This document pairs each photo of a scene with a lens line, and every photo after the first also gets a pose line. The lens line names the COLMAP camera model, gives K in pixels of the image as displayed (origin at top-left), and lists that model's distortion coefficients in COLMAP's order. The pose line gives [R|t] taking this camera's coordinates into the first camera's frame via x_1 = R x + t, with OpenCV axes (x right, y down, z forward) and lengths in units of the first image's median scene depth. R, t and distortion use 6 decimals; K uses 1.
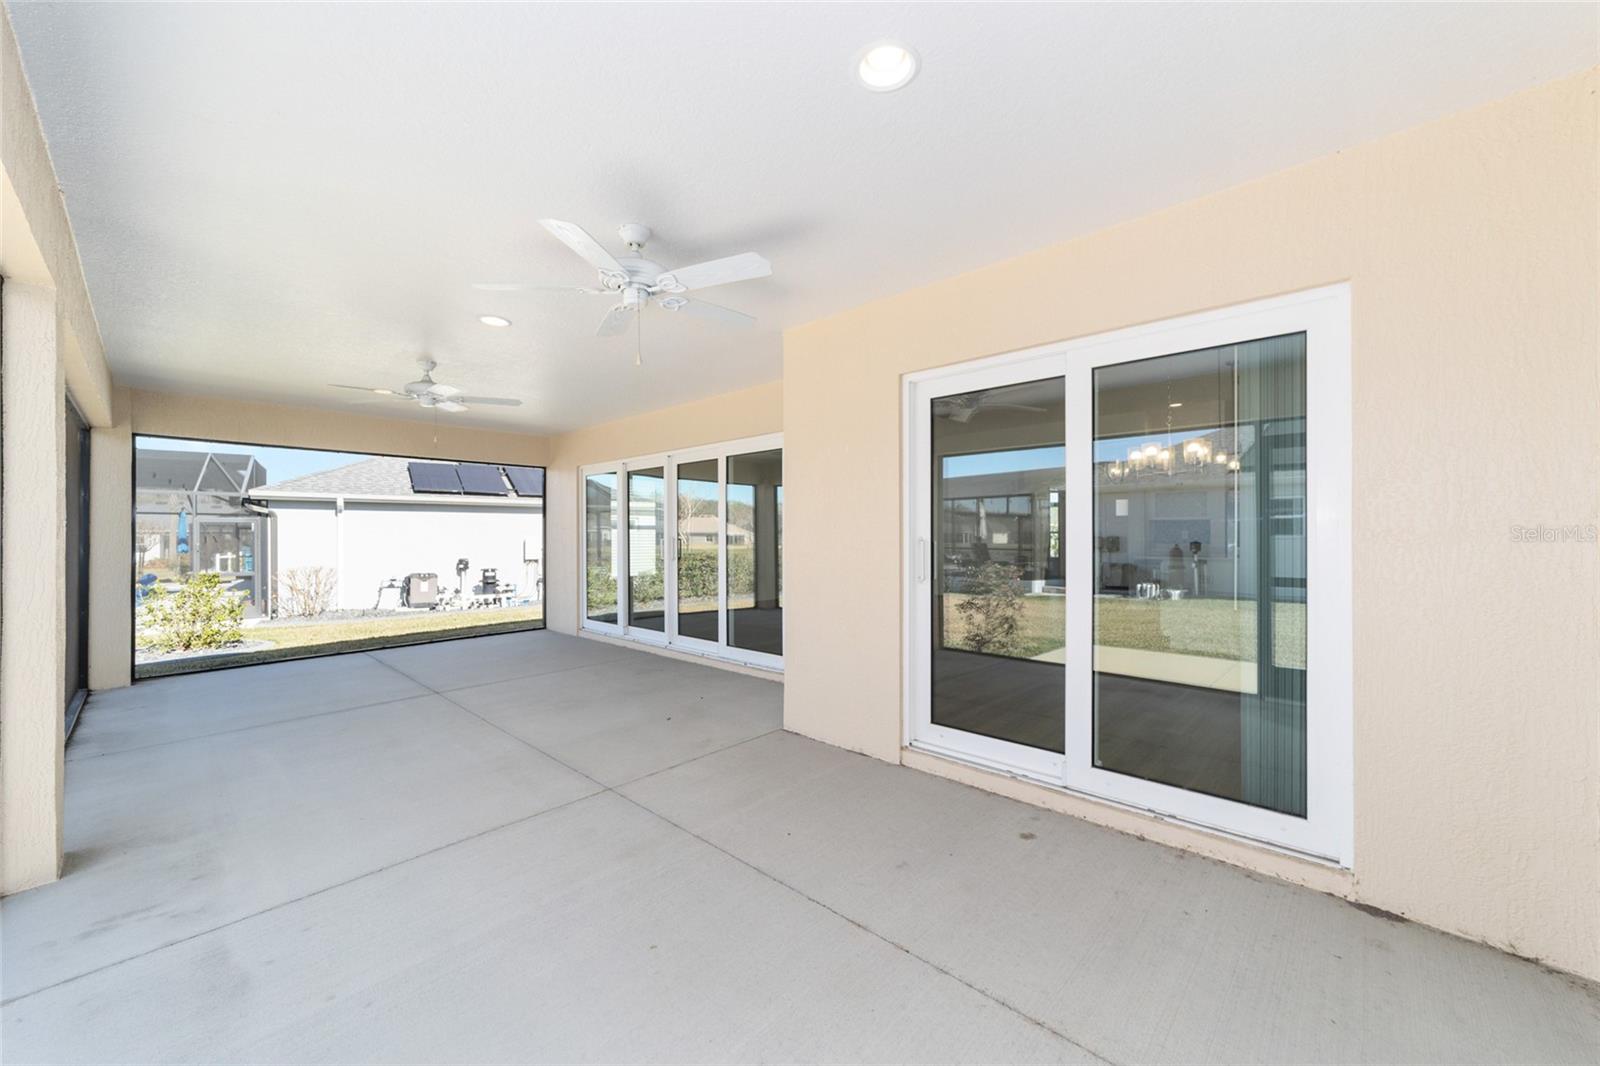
lens RADIAL K [[605.4, 0, 791.3], [0, 605.4, 534.9], [0, 0, 1]] dist [-0.003855, -0.000087]
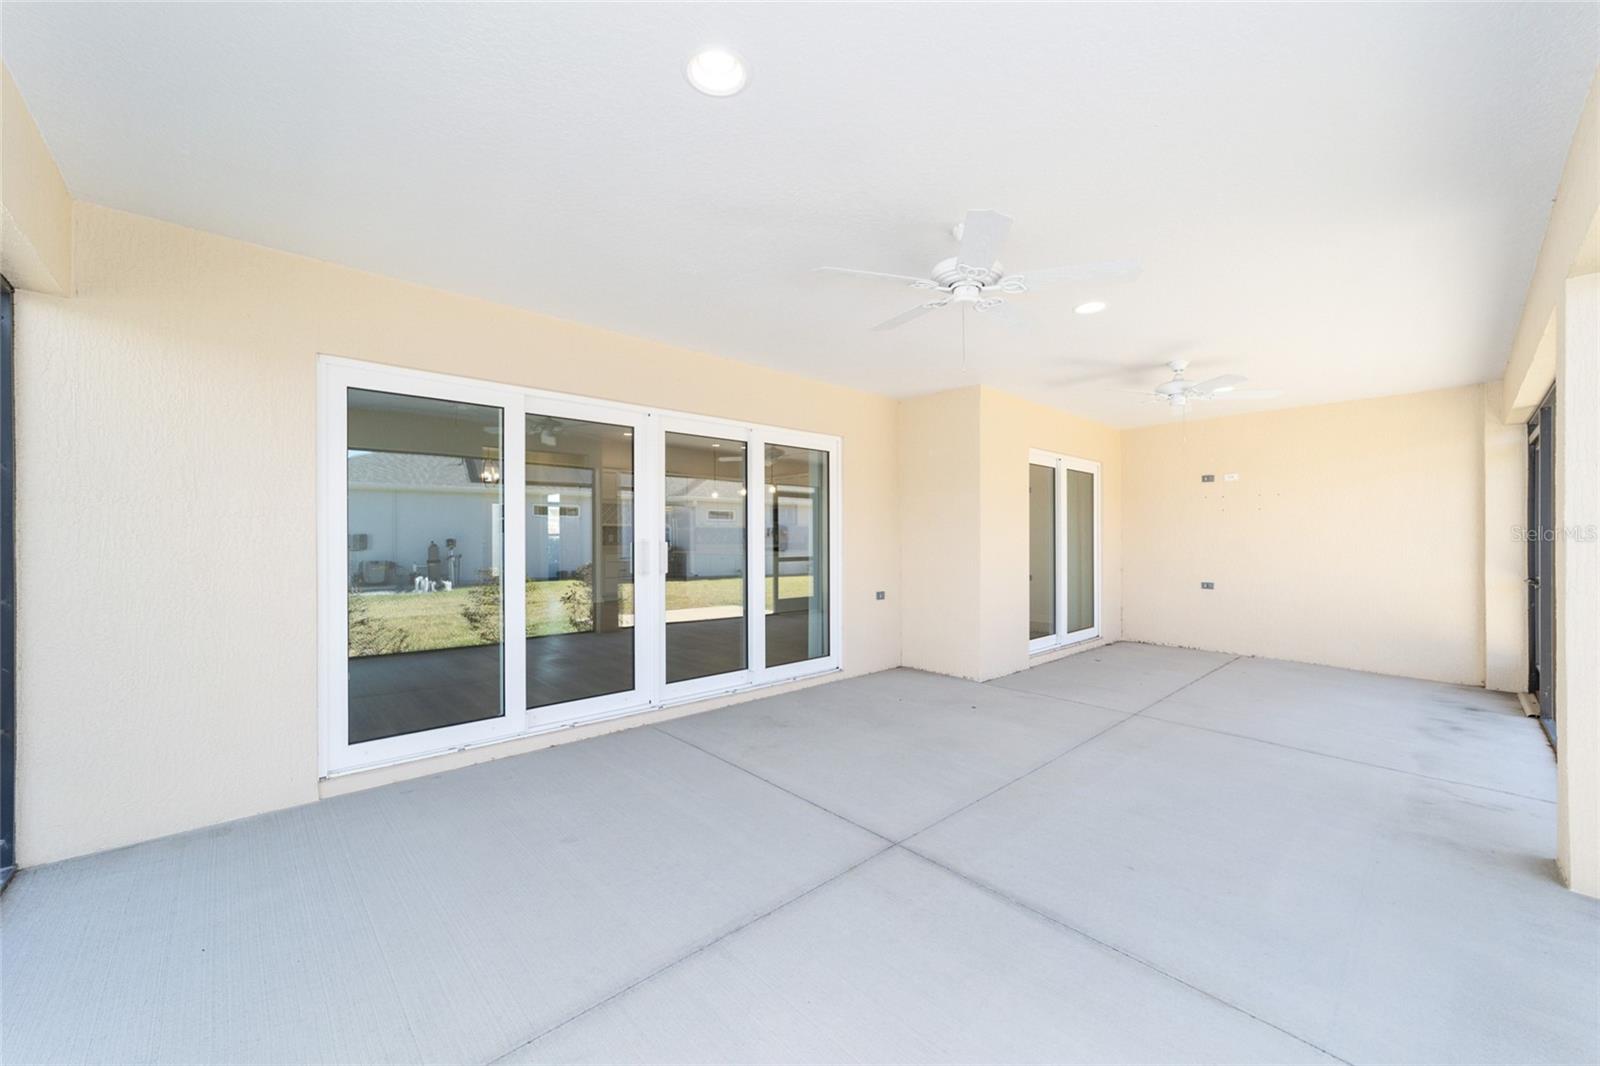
lens RADIAL K [[605.4, 0, 791.3], [0, 605.4, 534.9], [0, 0, 1]] dist [-0.003855, -0.000087]
pose [[0.072371, 0.003910, 0.997370, -1.074740], [-0.002138, 0.999991, -0.003765, 0.001931], [-0.997375, -0.001860, 0.072379, 1.026316]]
